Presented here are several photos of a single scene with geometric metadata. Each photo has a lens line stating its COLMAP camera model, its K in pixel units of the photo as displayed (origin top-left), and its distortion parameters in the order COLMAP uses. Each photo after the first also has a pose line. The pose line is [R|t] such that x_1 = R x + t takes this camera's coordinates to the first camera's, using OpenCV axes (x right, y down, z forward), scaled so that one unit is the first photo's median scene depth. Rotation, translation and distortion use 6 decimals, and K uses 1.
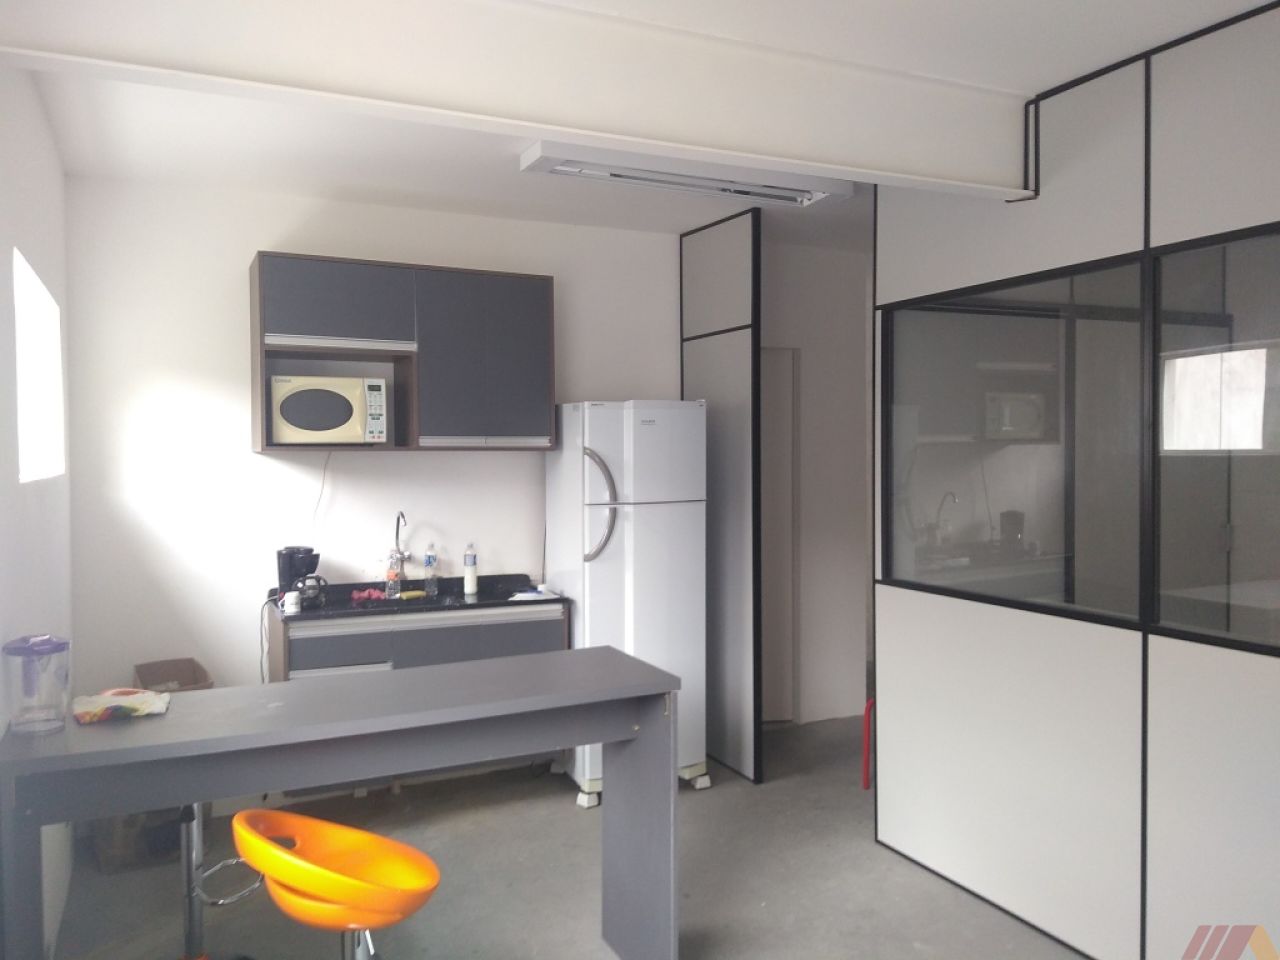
lens RADIAL K [[971.4, 0, 640.0], [0, 971.4, 480.0], [0, 0, 1]] dist [0.064227, -0.082260]
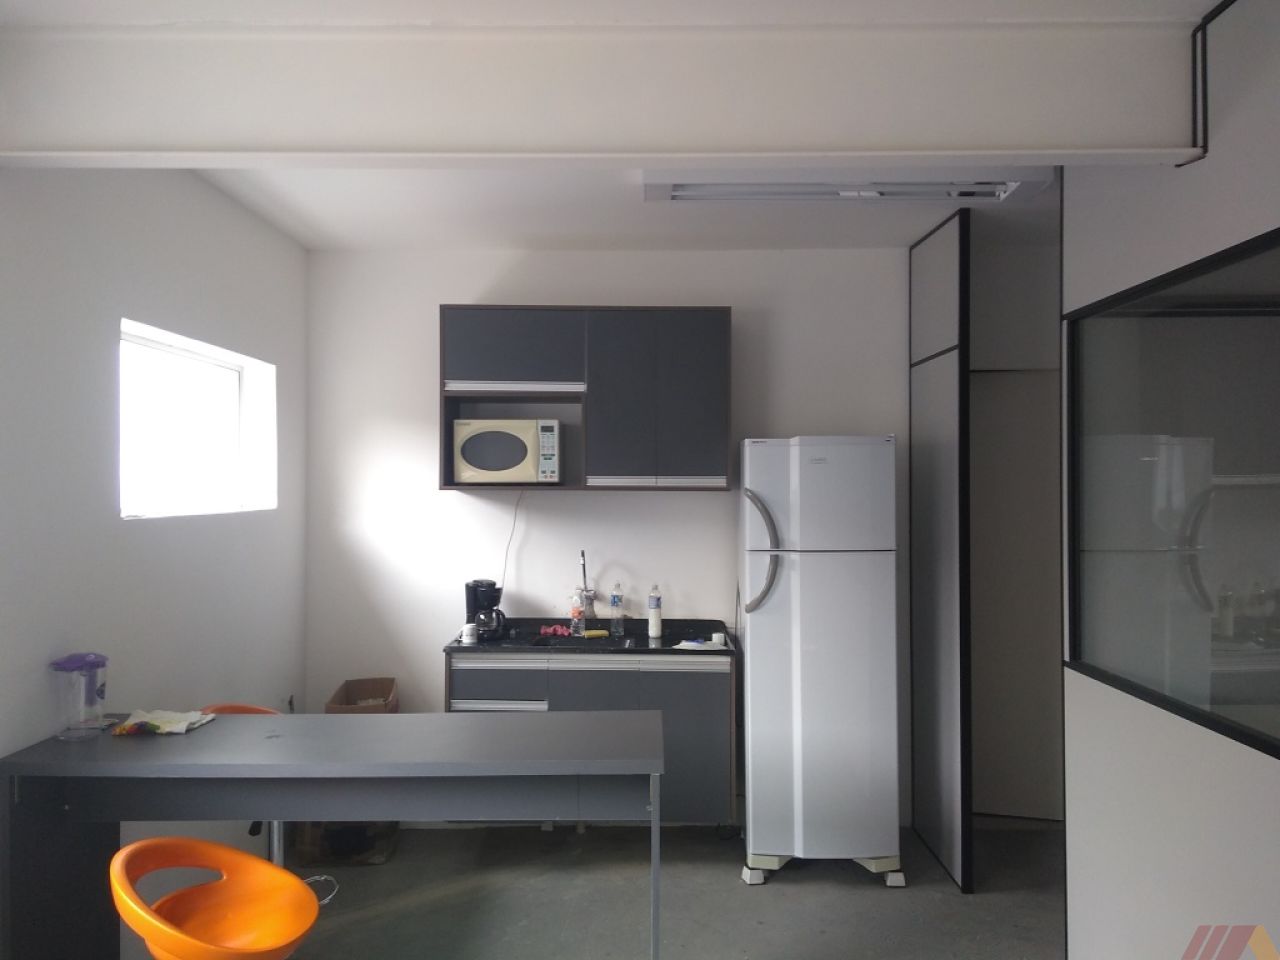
lens RADIAL K [[971.4, 0, 640.0], [0, 971.4, 480.0], [0, 0, 1]] dist [0.064227, -0.082260]
pose [[0.900213, 0.005115, -0.435420, 0.253500], [-0.018626, 0.999468, -0.026766, -0.014786], [0.435052, 0.032205, 0.899829, 0.124066]]
